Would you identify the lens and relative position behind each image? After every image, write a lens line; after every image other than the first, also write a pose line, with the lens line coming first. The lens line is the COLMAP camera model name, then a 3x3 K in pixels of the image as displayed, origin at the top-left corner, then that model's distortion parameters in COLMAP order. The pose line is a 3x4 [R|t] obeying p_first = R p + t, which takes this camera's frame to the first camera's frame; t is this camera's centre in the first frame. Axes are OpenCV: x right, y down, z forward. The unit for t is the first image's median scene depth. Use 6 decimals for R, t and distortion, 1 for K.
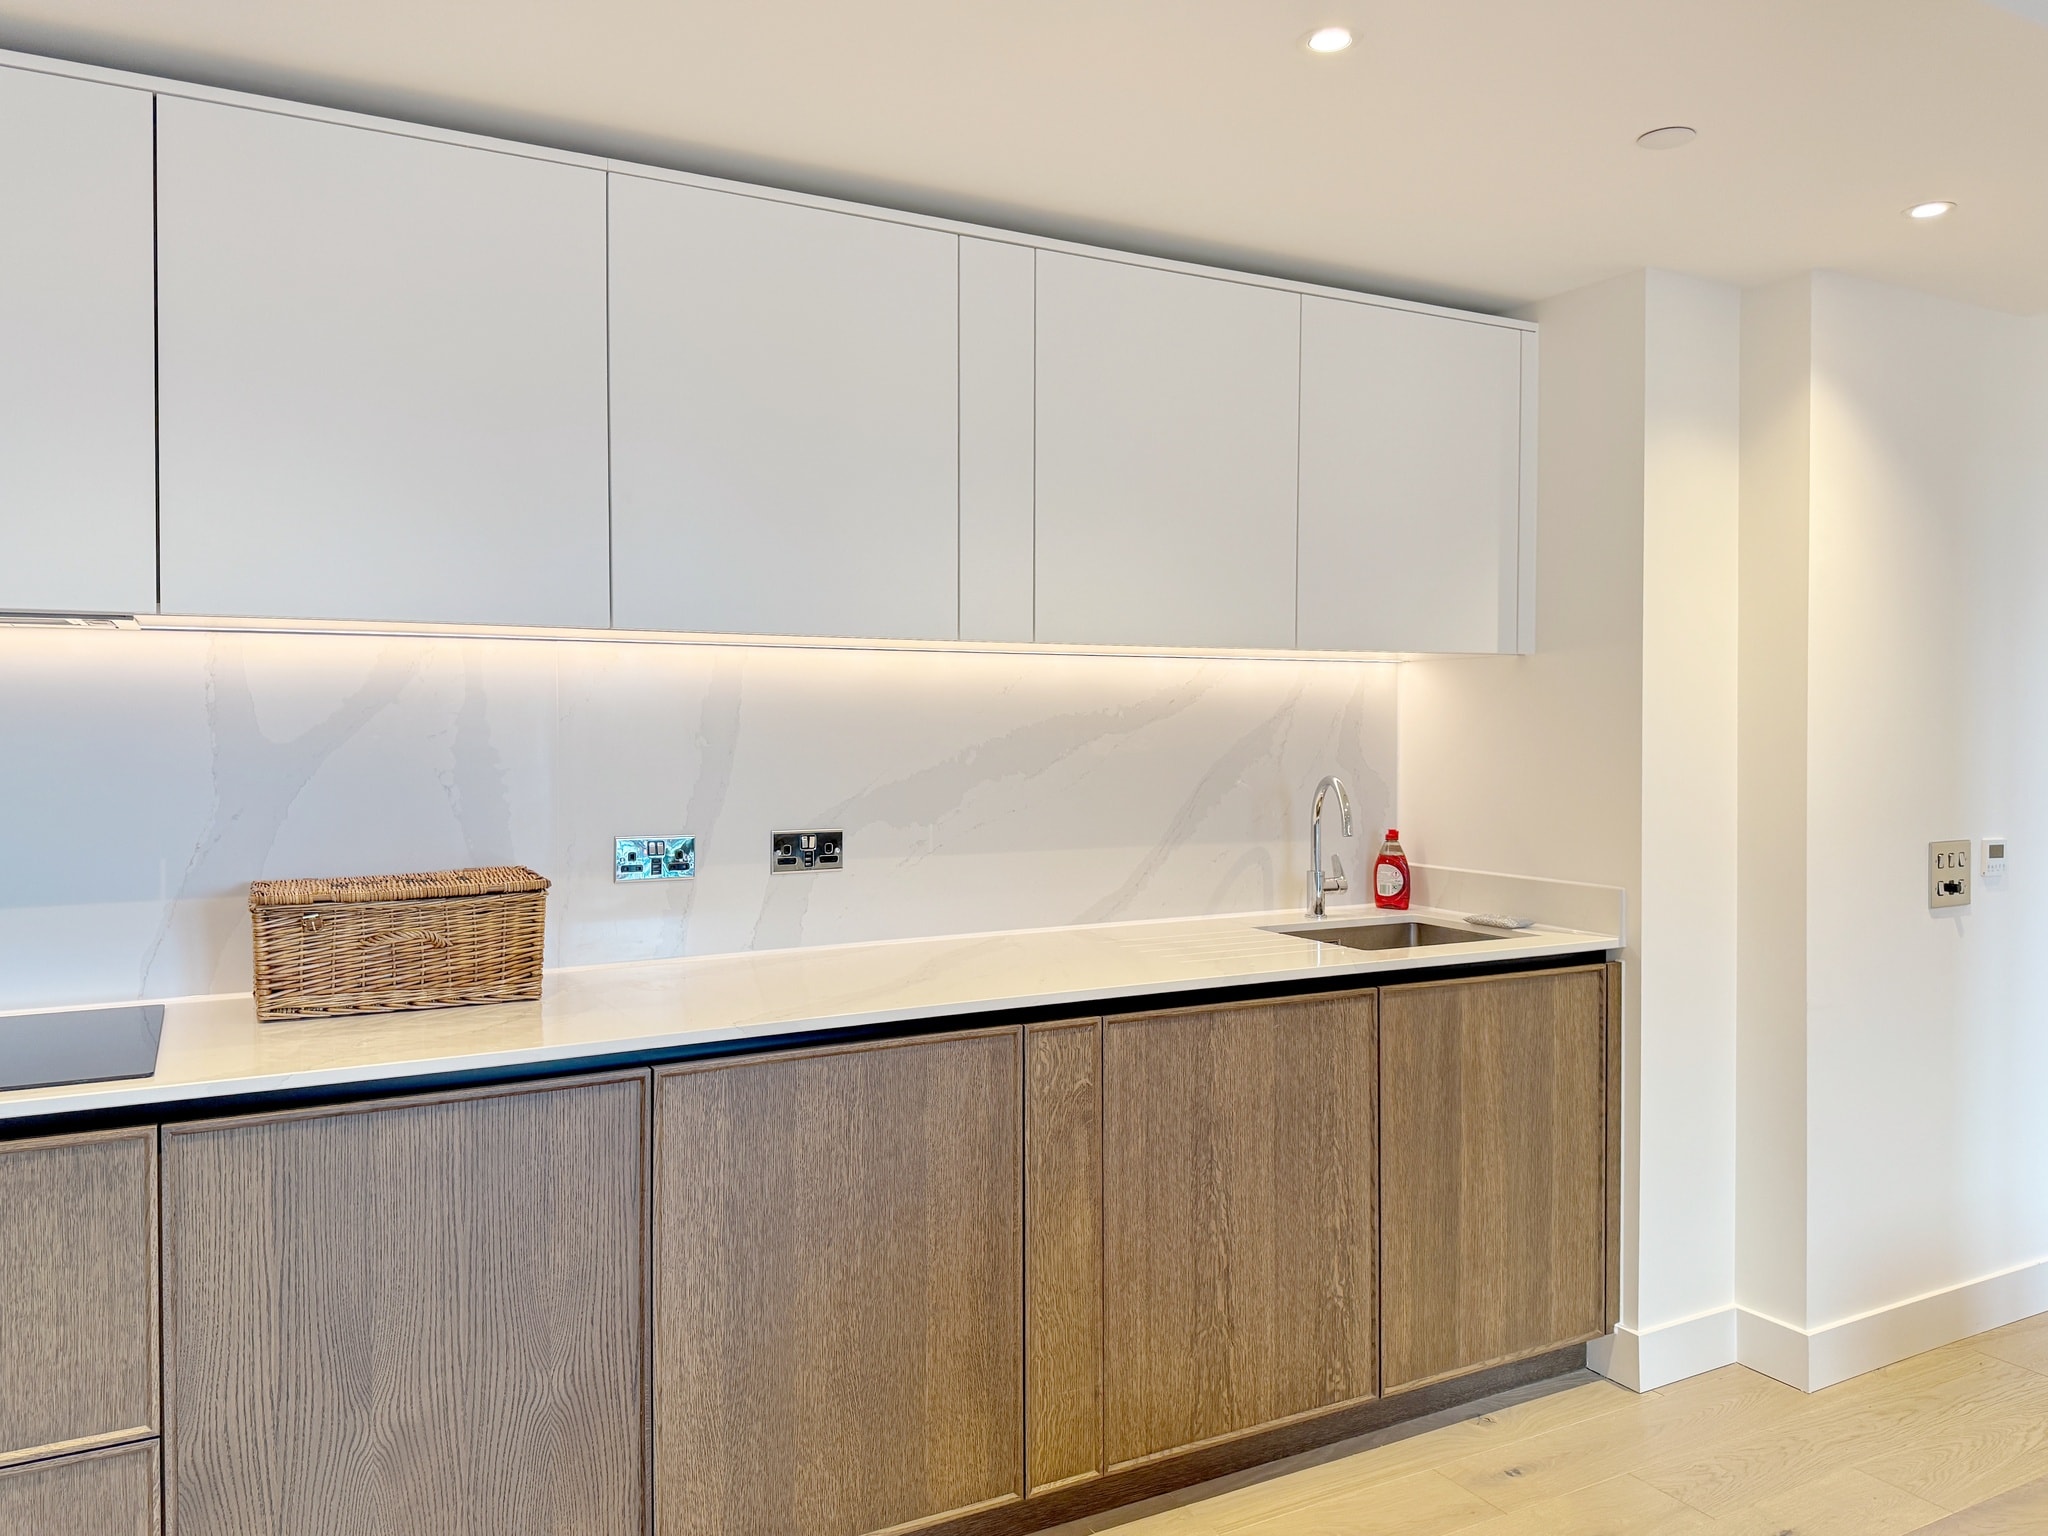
lens RADIAL K [[1440.5, 0, 1015.5], [0, 1440.5, 743.4], [0, 0, 1]] dist [0.044263, -0.044310]
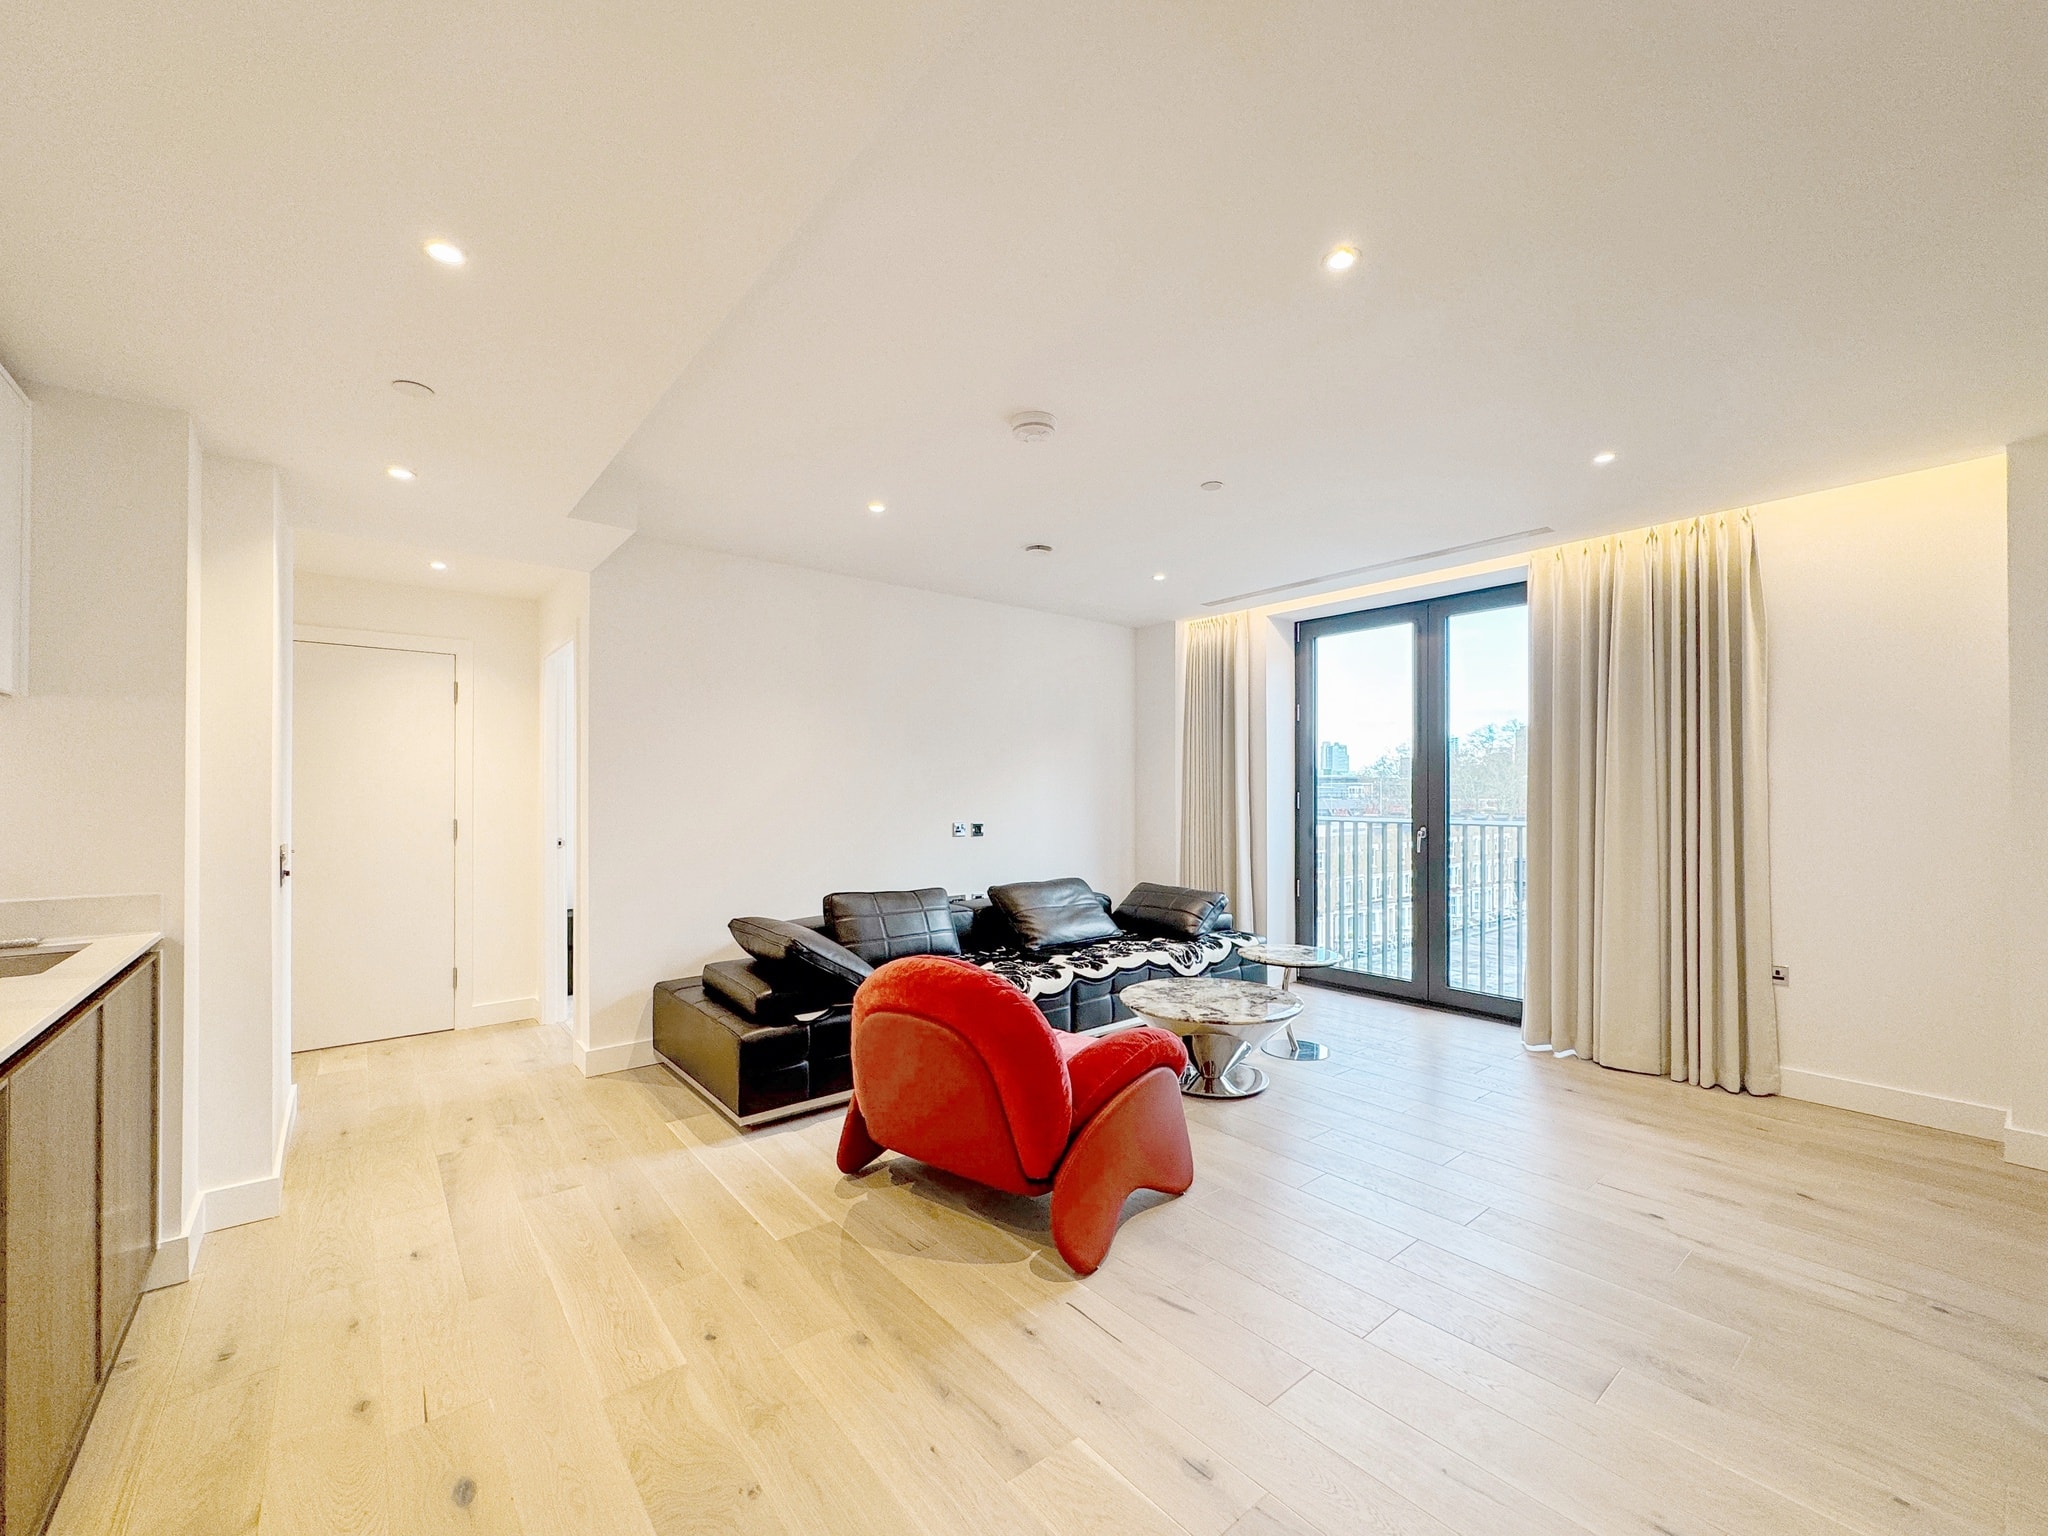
lens RADIAL K [[827.7, 0, 1020.4], [0, 827.7, 794.8], [0, 0, 1]] dist [-0.002988, -0.000411]
pose [[-0.199765, 0.002104, 0.979841, -0.549992], [0.012952, 0.999916, 0.000493, 0.028351], [-0.979758, 0.012789, -0.199776, 0.514970]]
